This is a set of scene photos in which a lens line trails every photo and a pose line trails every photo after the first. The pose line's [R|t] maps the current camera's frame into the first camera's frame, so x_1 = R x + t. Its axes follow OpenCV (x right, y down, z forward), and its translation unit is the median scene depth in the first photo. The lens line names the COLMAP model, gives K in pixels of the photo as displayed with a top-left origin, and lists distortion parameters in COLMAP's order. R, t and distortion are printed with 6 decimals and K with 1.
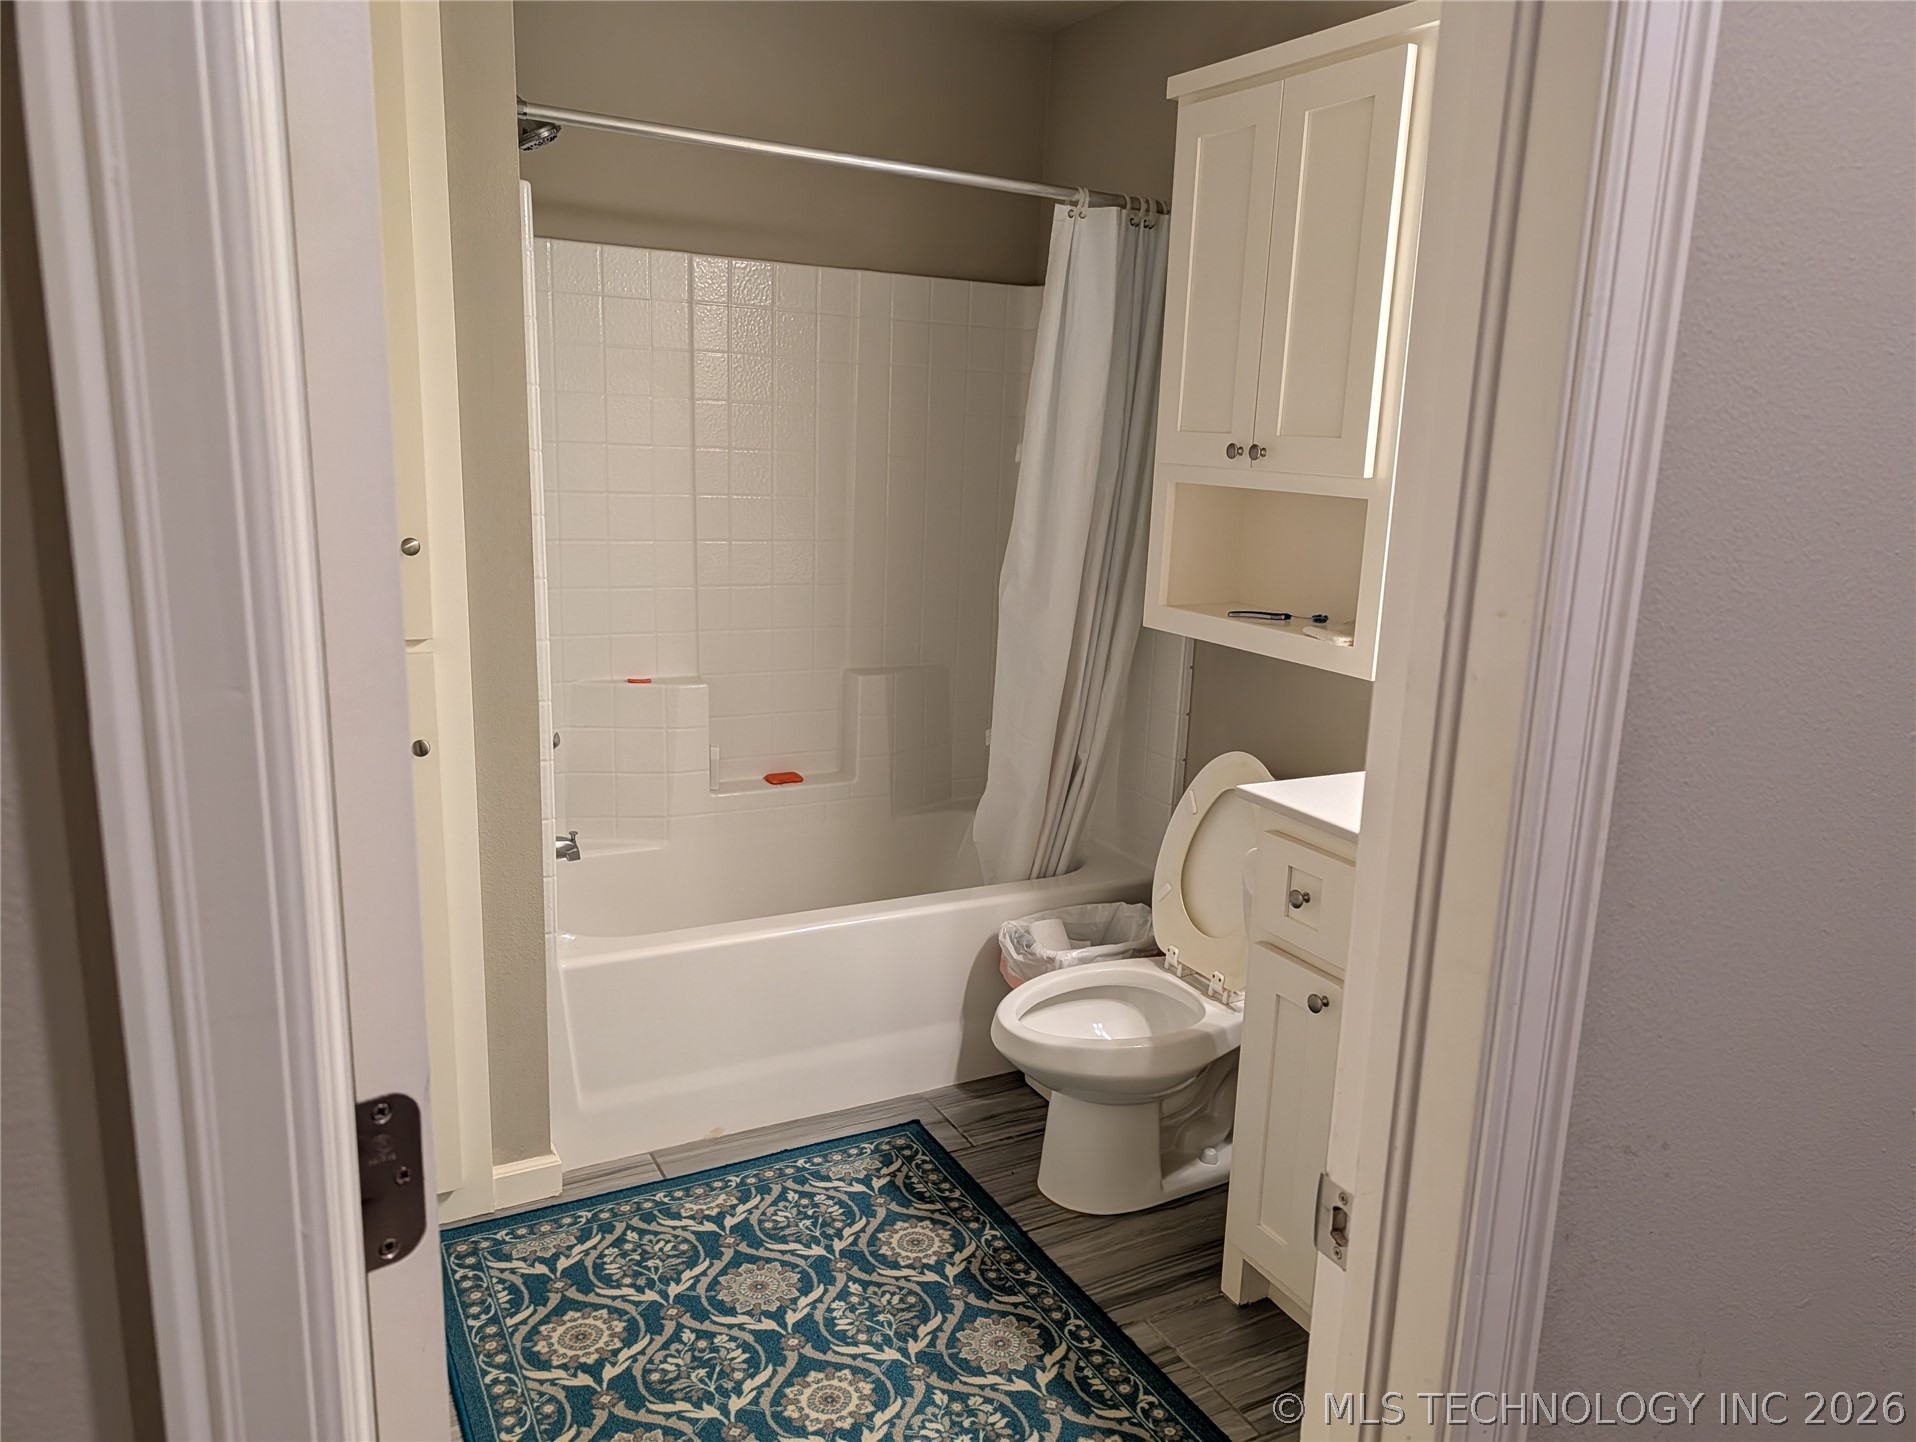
lens RADIAL K [[1375.0, 0, 974.2], [0, 1375.0, 732.5], [0, 0, 1]] dist [0.023539, -0.023975]
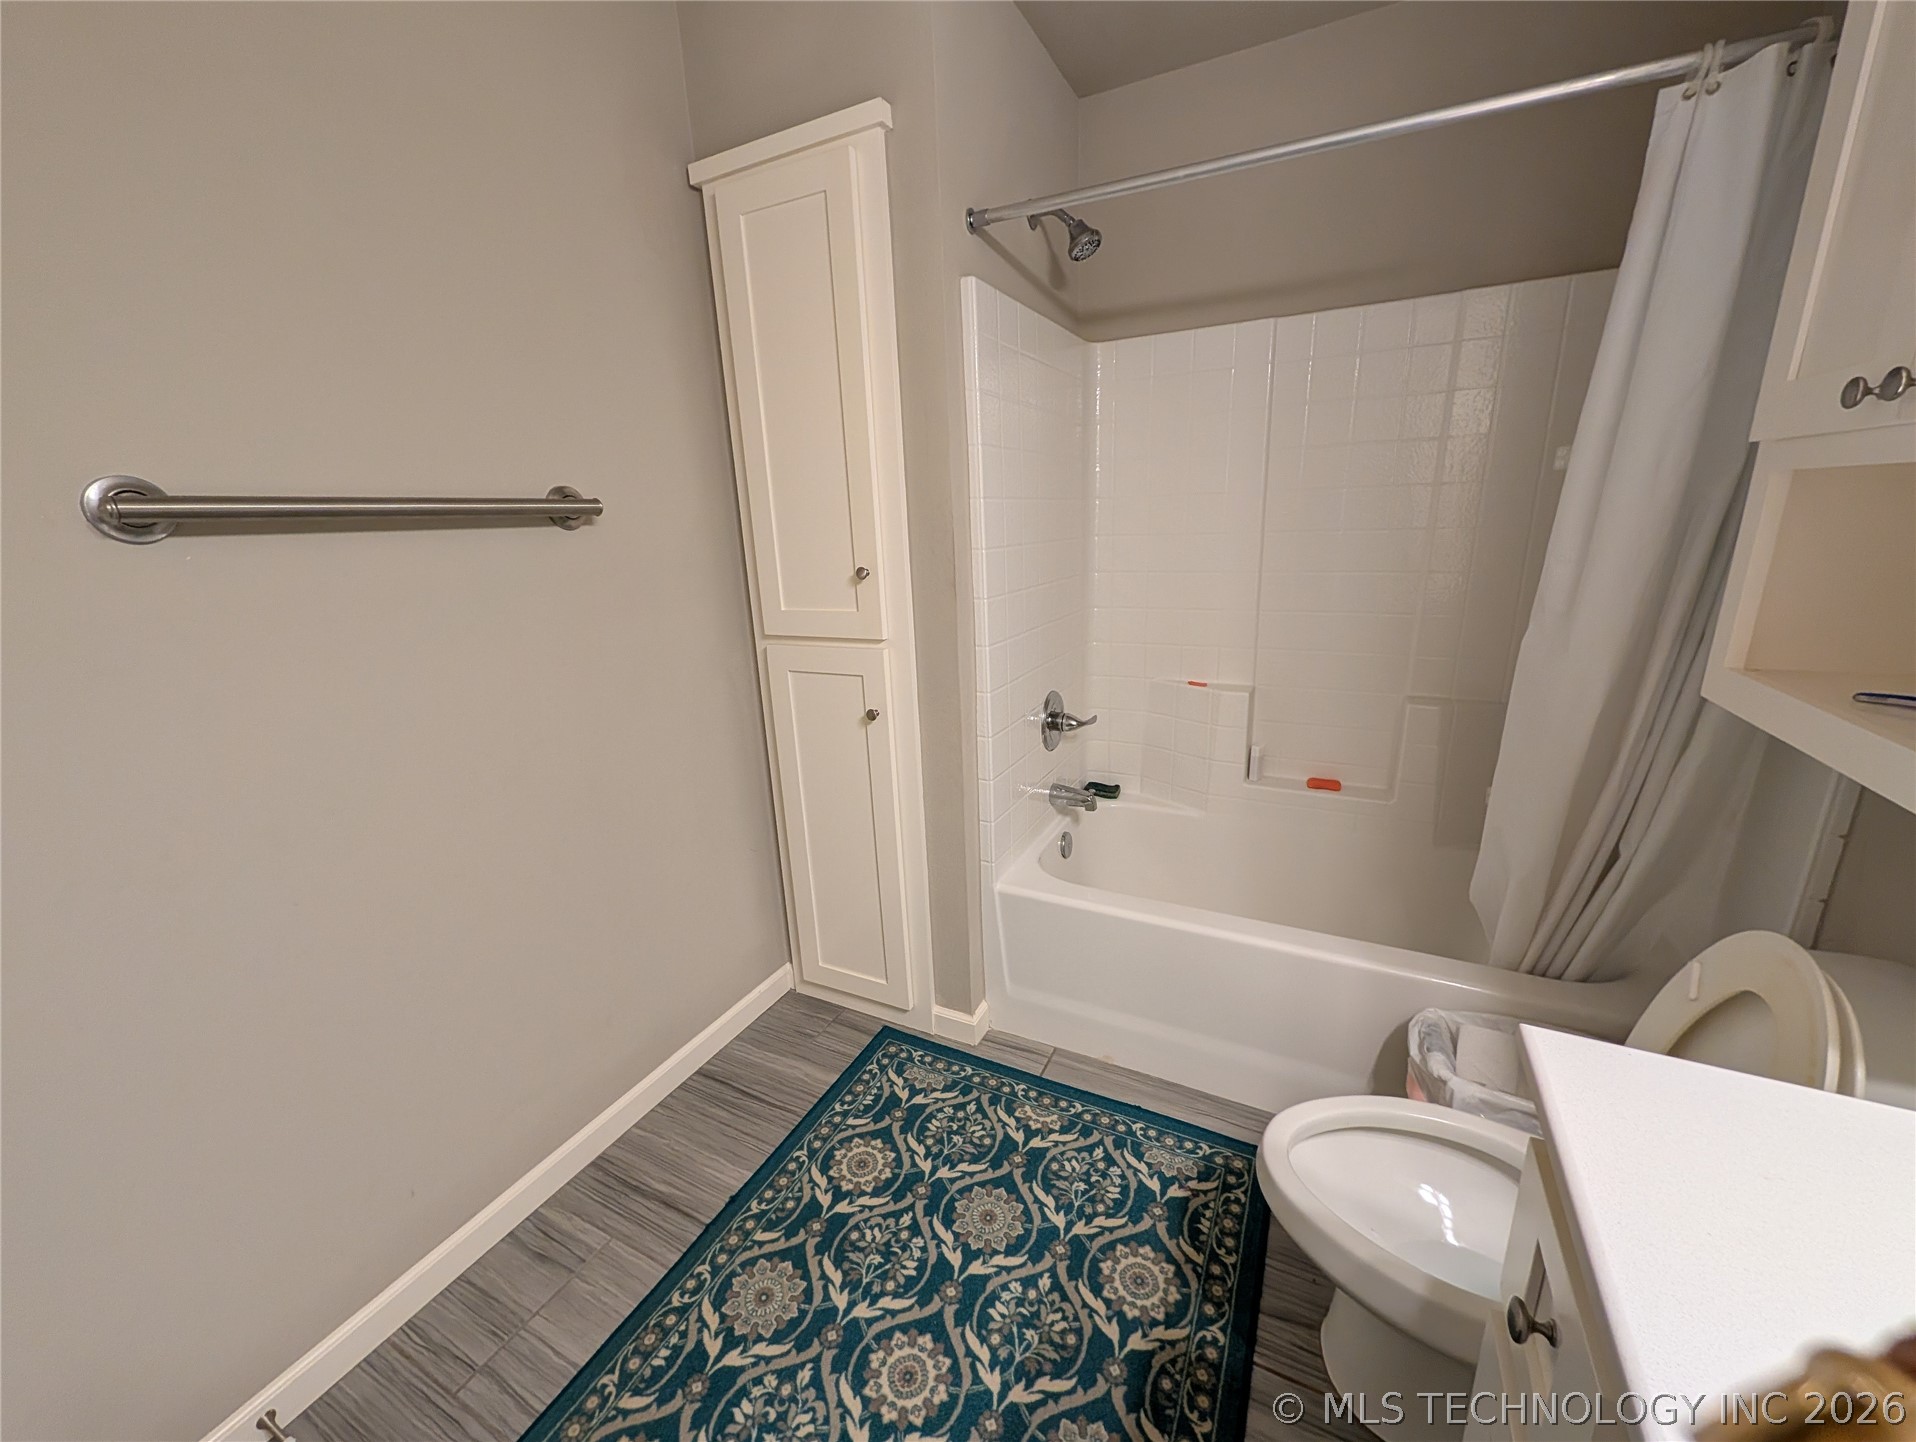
lens RADIAL K [[735.1, 0, 965.7], [0, 735.1, 720.8], [0, 0, 1]] dist [-0.001555, 0.000595]
pose [[0.565182, 0.162643, -0.808774, 0.241421], [-0.120266, 0.986143, 0.114268, -0.071363], [0.816153, 0.032686, 0.576911, 0.561075]]
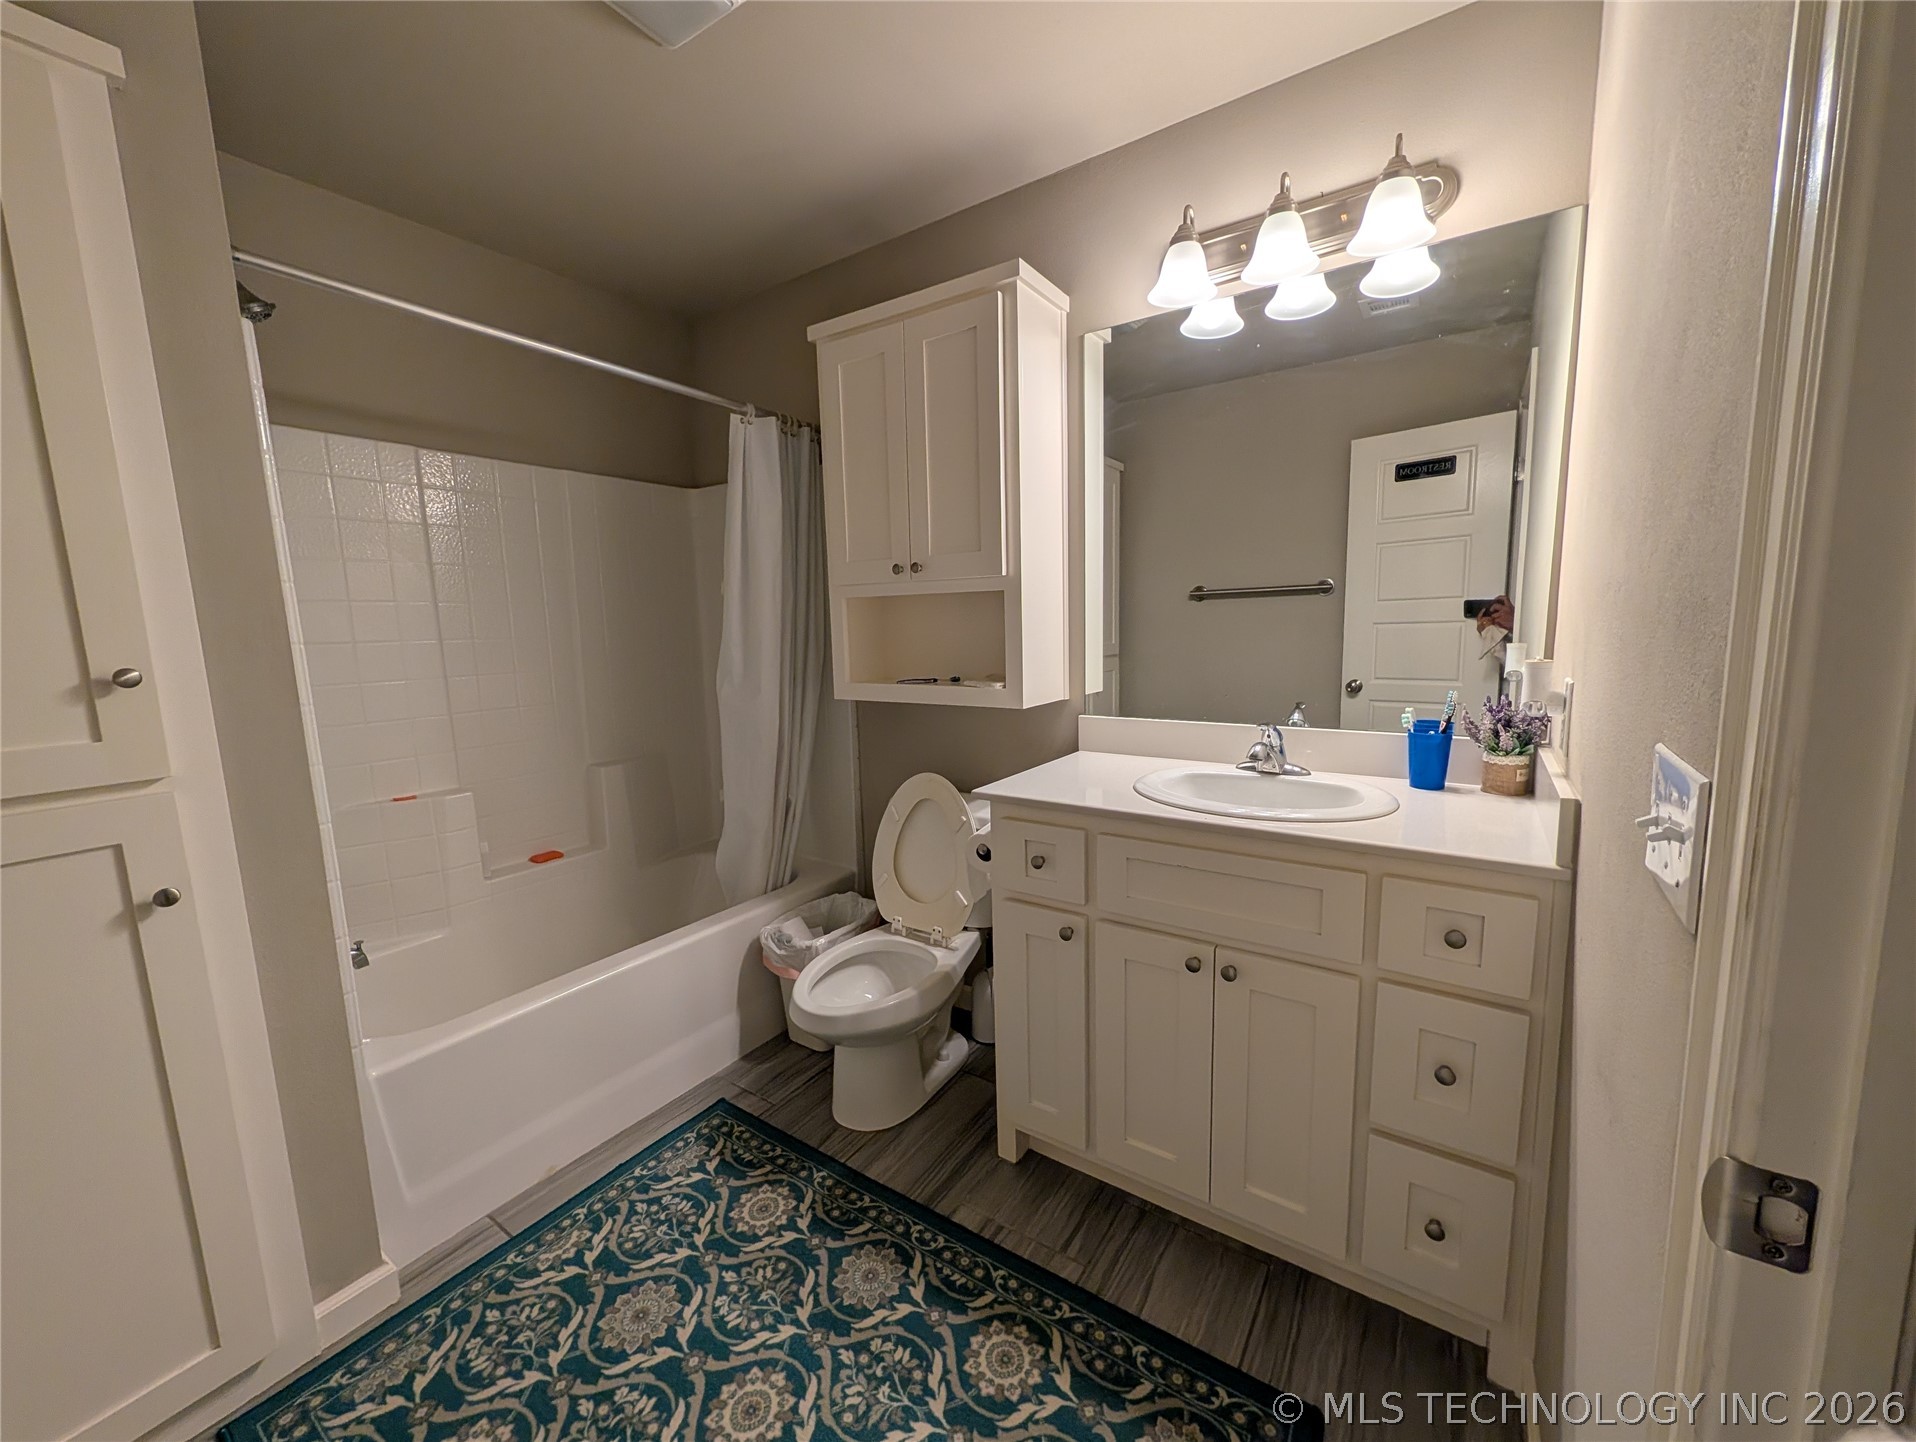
lens RADIAL K [[735.1, 0, 956.2], [0, 735.1, 723.9], [0, 0, 1]] dist [-0.001555, 0.000595]
pose [[0.887648, -0.122415, 0.443954, -0.123220], [0.157932, 0.986480, -0.043761, 0.002148], [-0.432594, 0.108959, 0.894980, 0.289002]]
